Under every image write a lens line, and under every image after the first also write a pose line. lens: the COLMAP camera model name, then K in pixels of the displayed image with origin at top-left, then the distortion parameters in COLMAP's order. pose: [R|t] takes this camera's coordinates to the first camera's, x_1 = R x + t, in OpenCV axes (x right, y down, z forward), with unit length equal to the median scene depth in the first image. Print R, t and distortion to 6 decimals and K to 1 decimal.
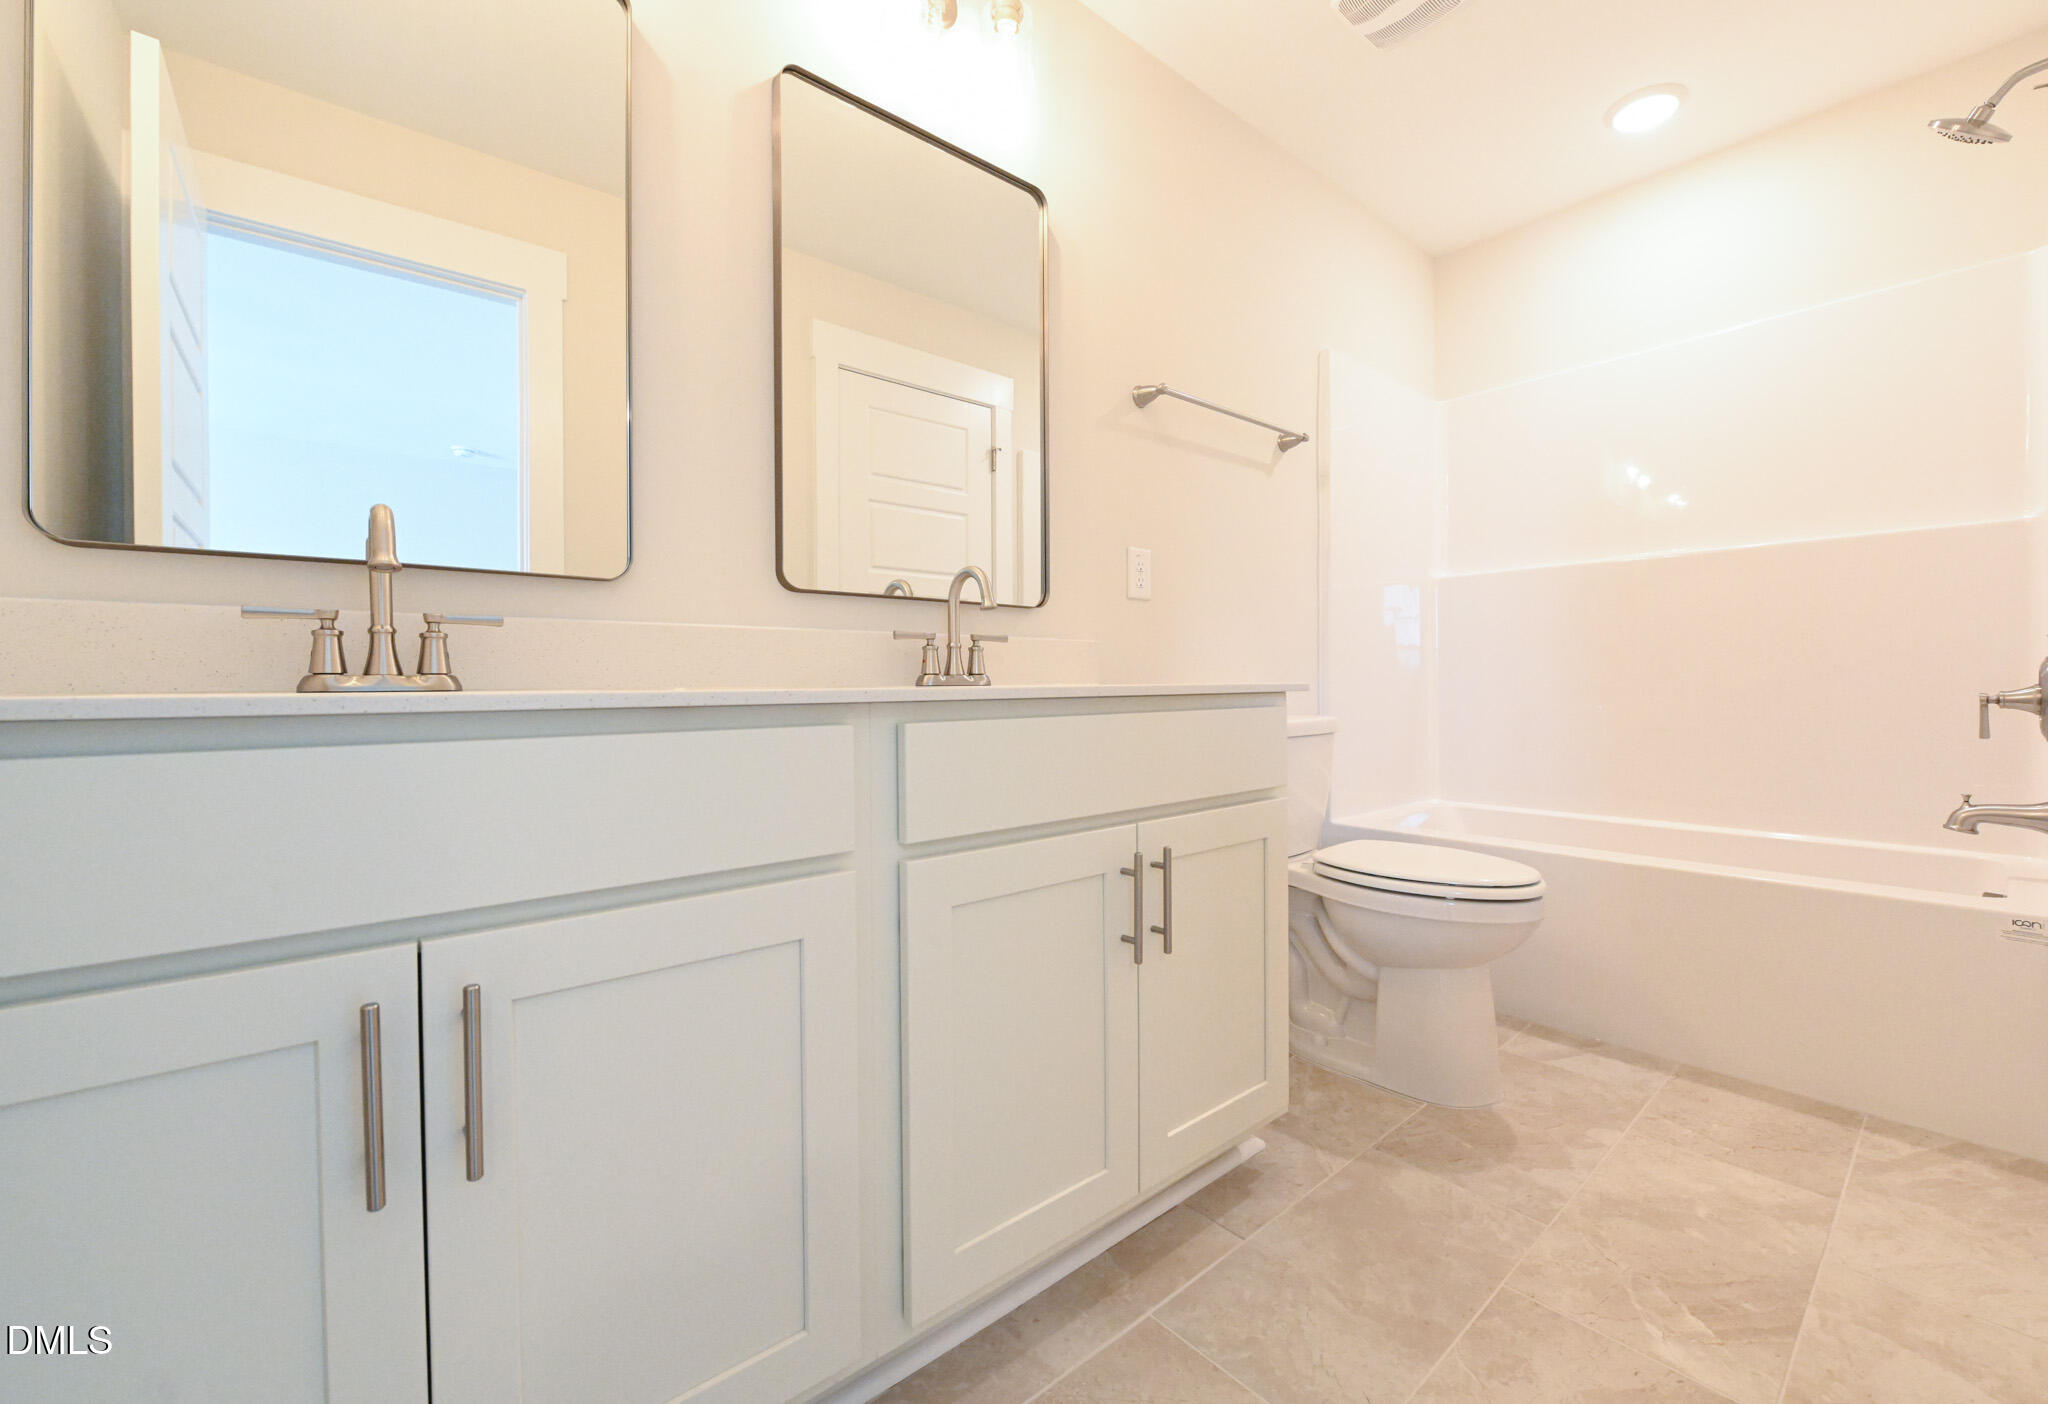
lens RADIAL K [[808.5, 0, 1024.0], [0, 808.5, 702.0], [0, 0, 1]] dist [-0.000358, 0.000056]
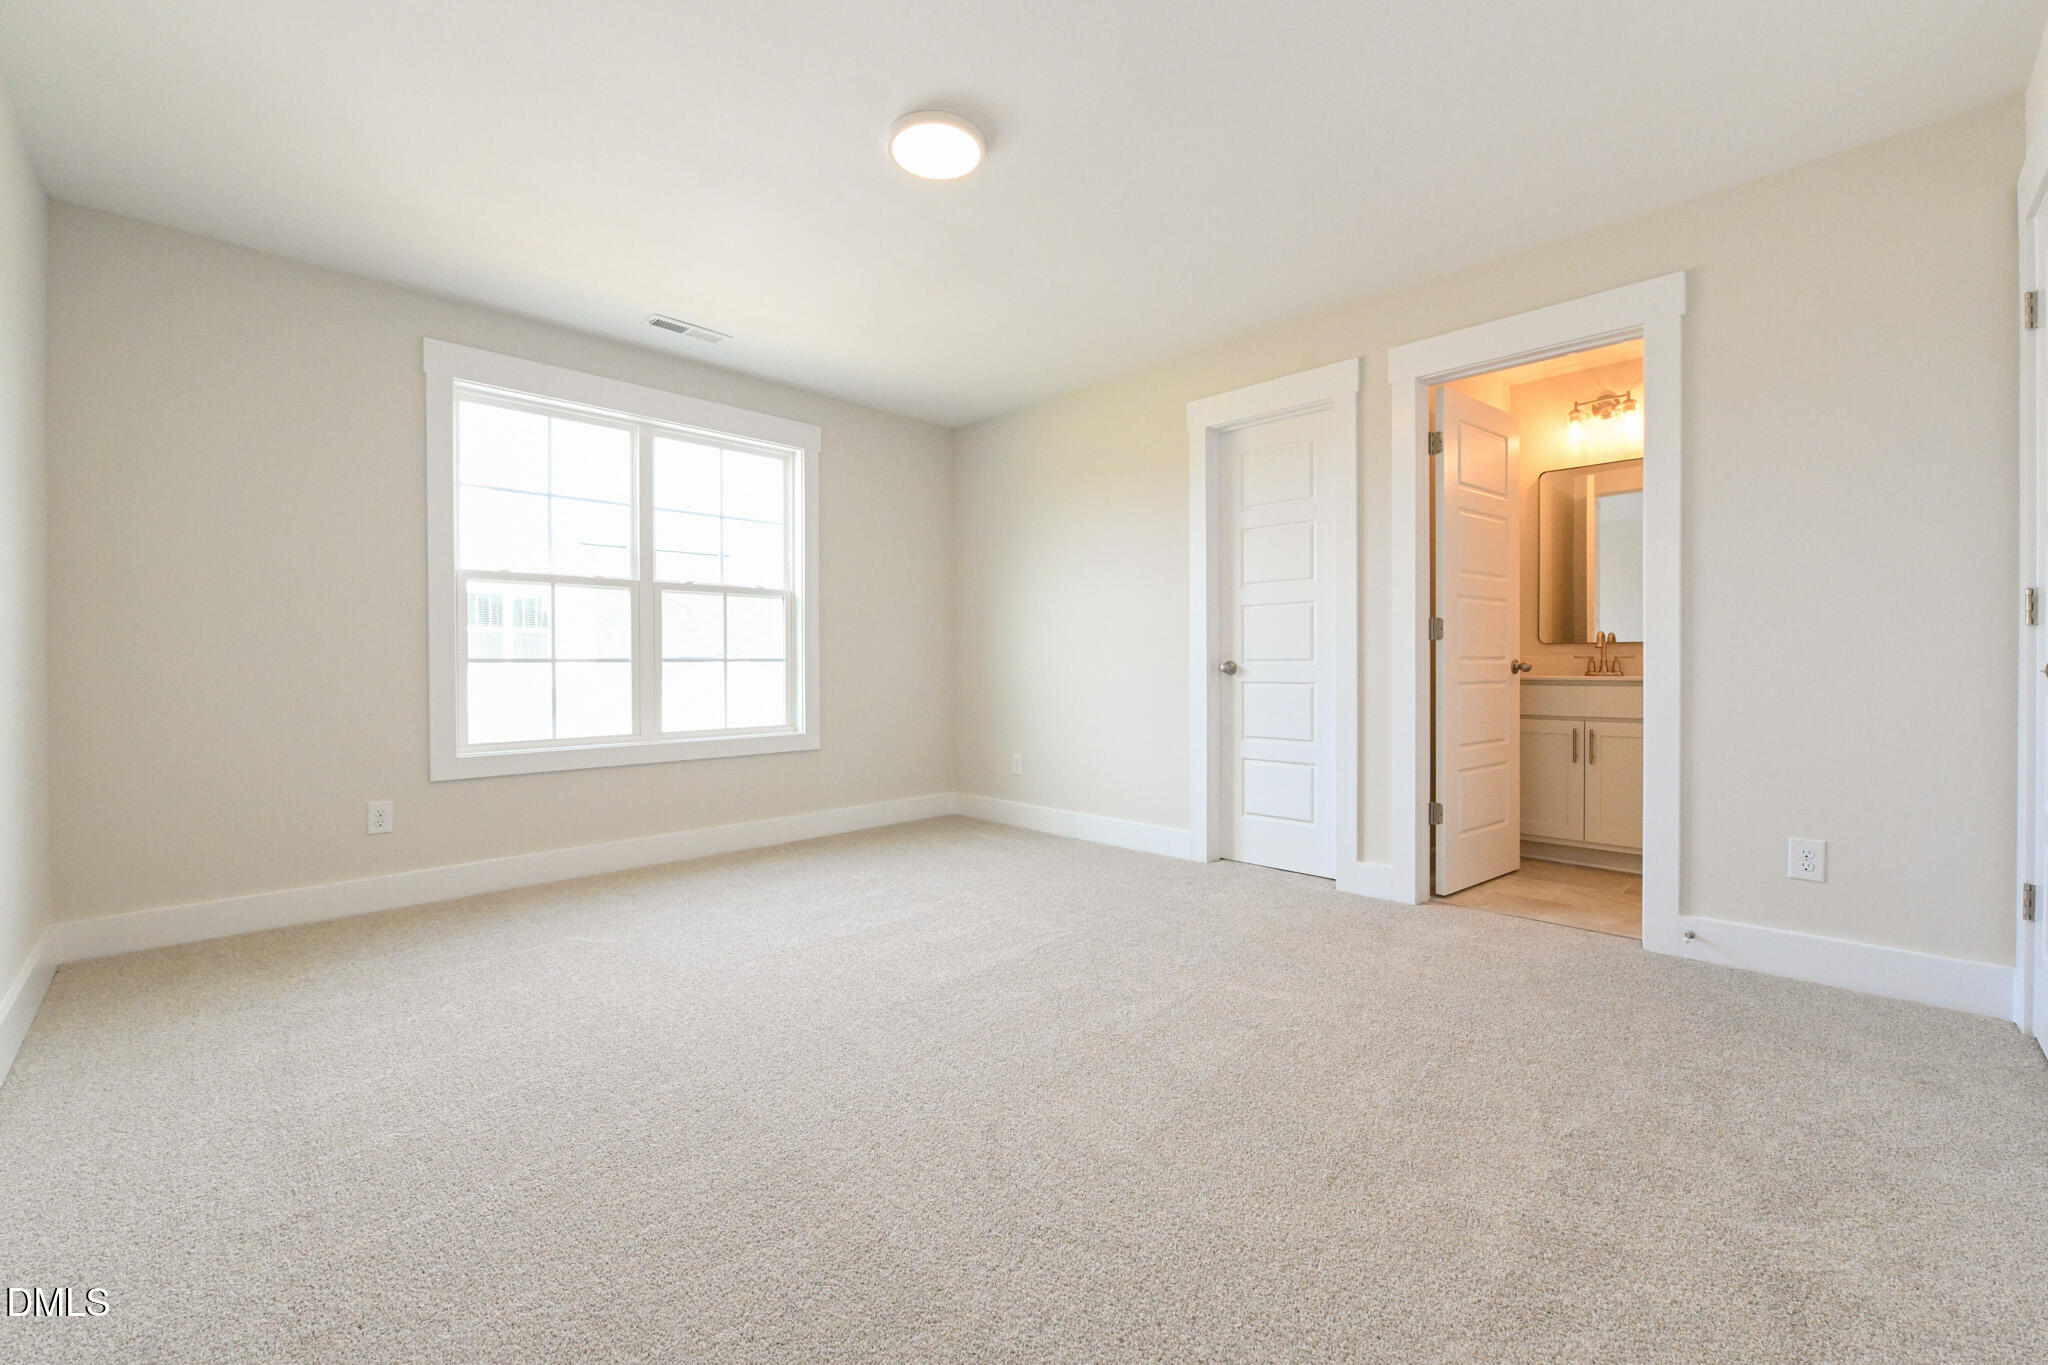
lens RADIAL K [[848.3, 0, 1024.0], [0, 848.3, 682.5], [0, 0, 1]] dist [0.022222, 0.000020]
pose [[0.086373, 0.024289, -0.995967, 1.788210], [-0.011842, 0.999657, 0.023352, -0.024359], [0.996192, 0.009777, 0.086631, -1.258927]]
